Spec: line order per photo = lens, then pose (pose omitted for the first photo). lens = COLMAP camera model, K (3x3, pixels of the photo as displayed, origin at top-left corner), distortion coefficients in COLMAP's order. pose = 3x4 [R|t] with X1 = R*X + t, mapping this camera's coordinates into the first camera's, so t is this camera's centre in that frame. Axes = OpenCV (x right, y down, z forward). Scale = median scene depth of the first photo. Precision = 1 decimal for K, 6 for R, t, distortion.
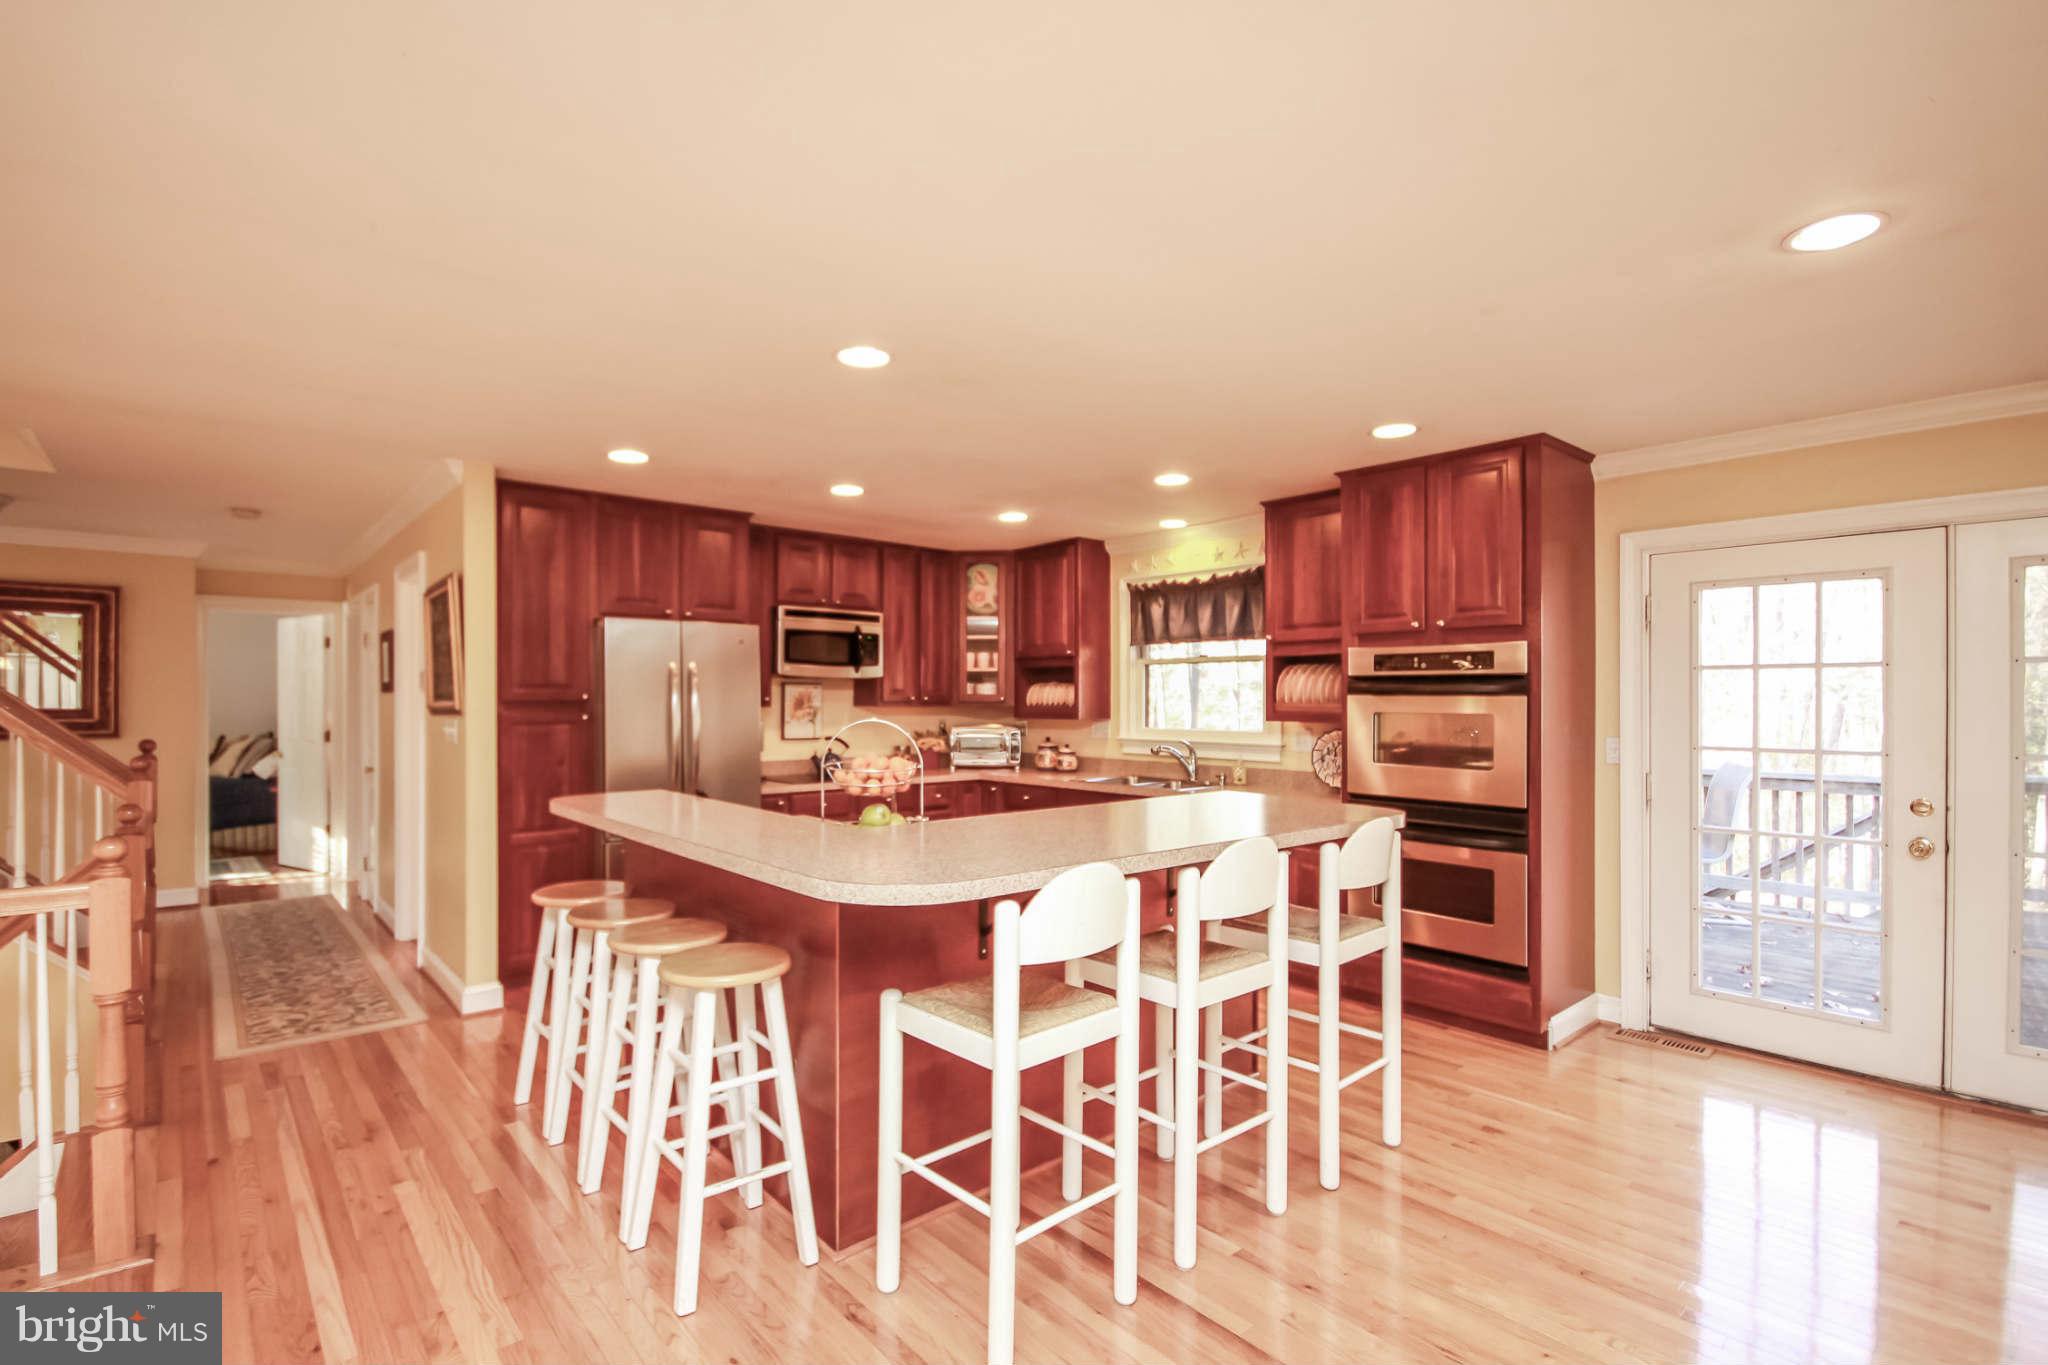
lens RADIAL K [[958.5, 0, 1024.5], [0, 958.5, 691.0], [0, 0, 1]] dist [0.005452, -0.000351]
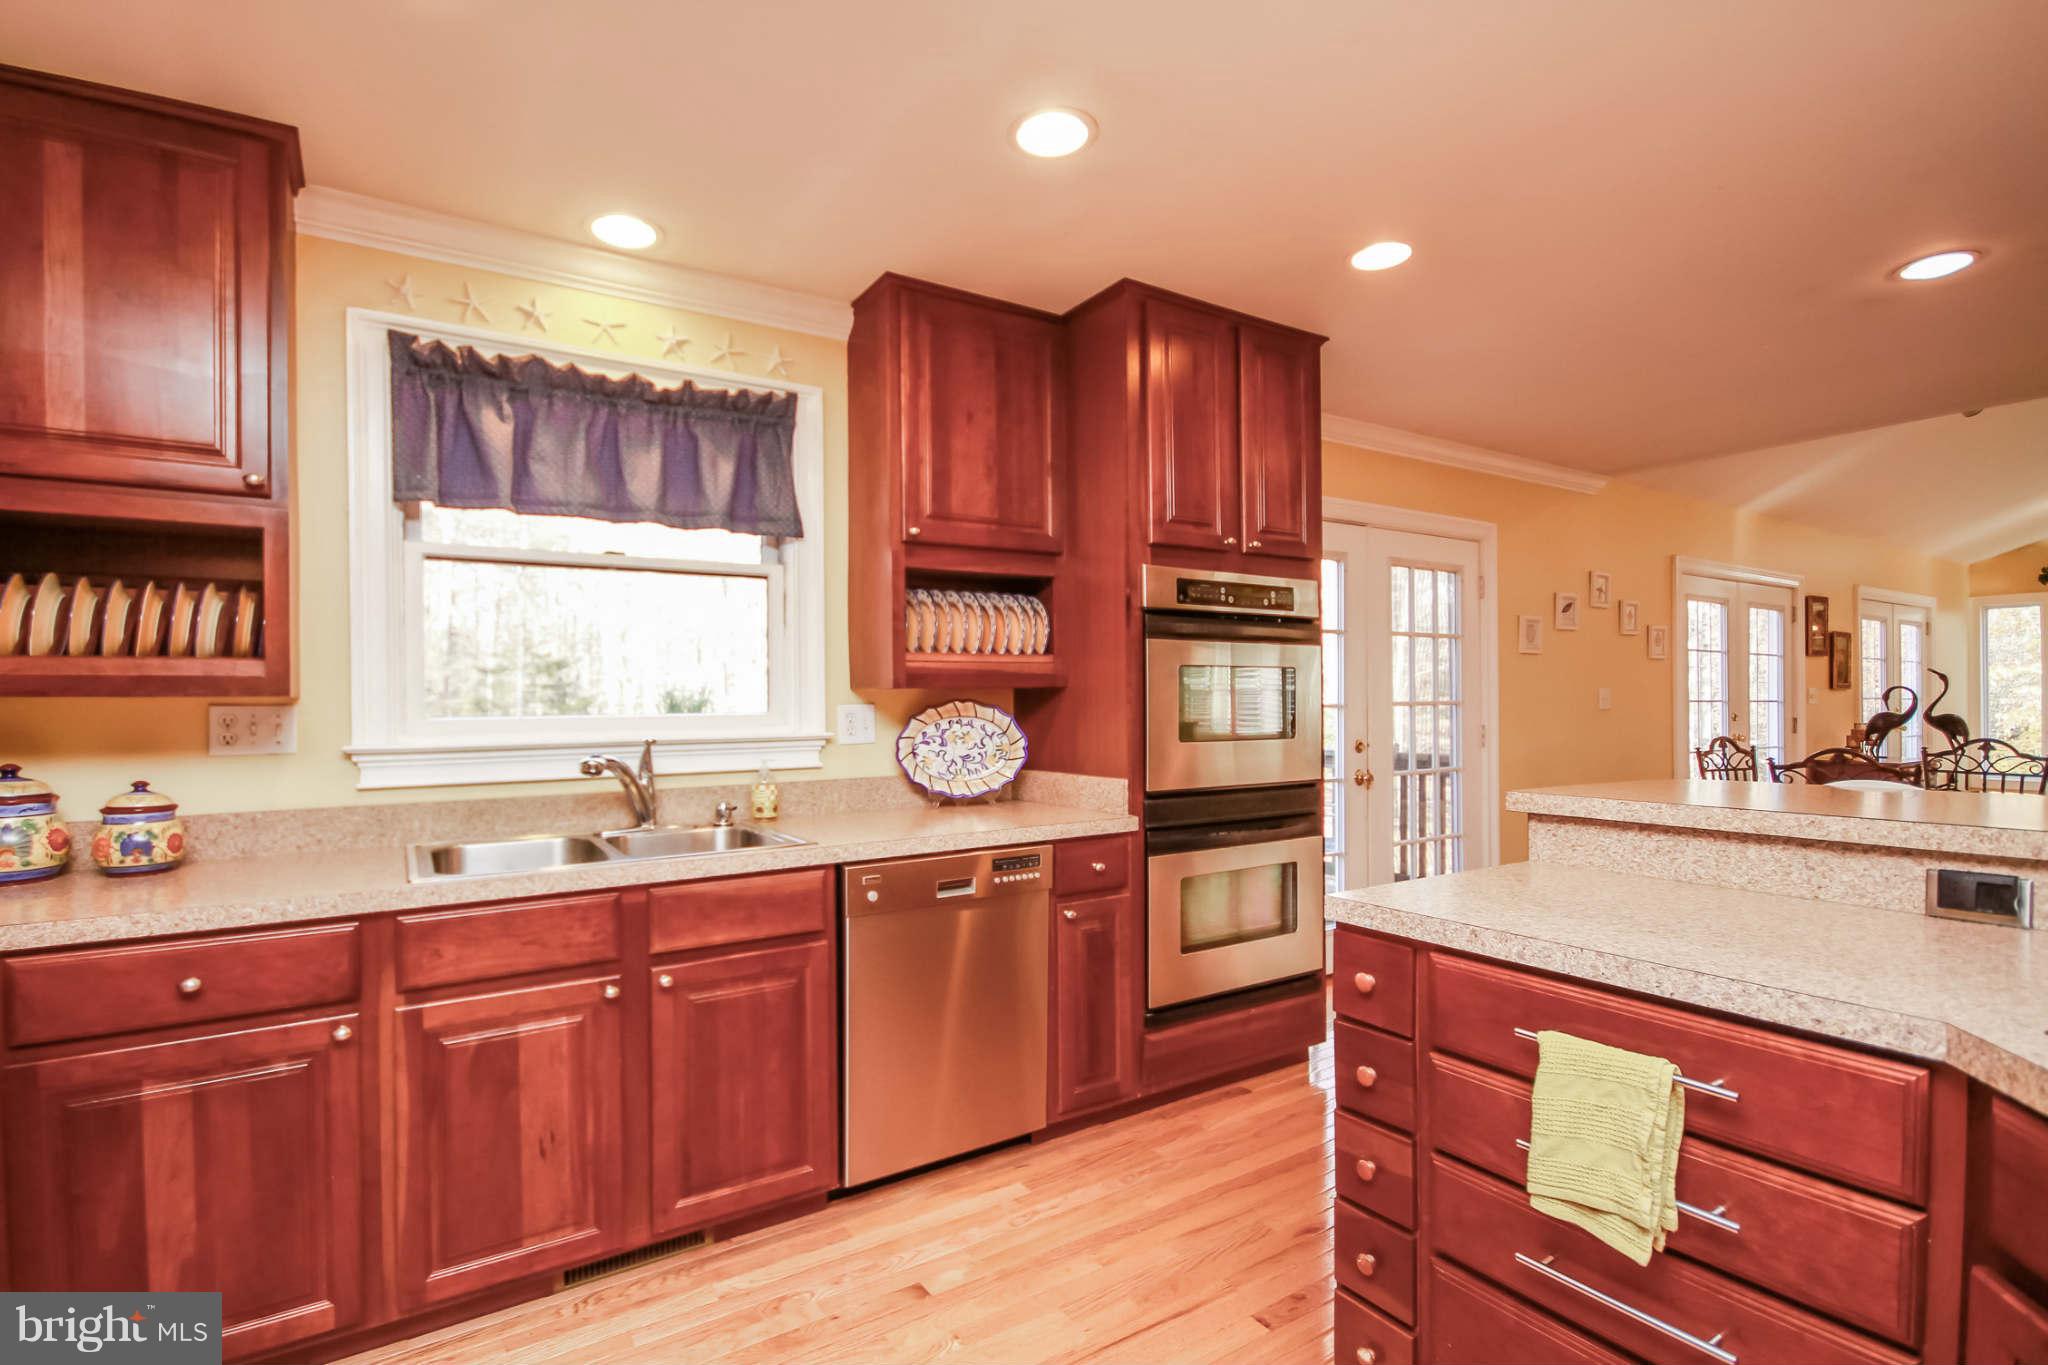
lens RADIAL K [[958.5, 0, 980.3], [0, 958.5, 692.8], [0, 0, 1]] dist [0.005452, -0.000351]
pose [[0.170179, 0.000275, 0.985413, -0.220750], [0.002684, 0.999996, -0.000743, 0.029177], [-0.985410, 0.002771, 0.170177, 0.710665]]
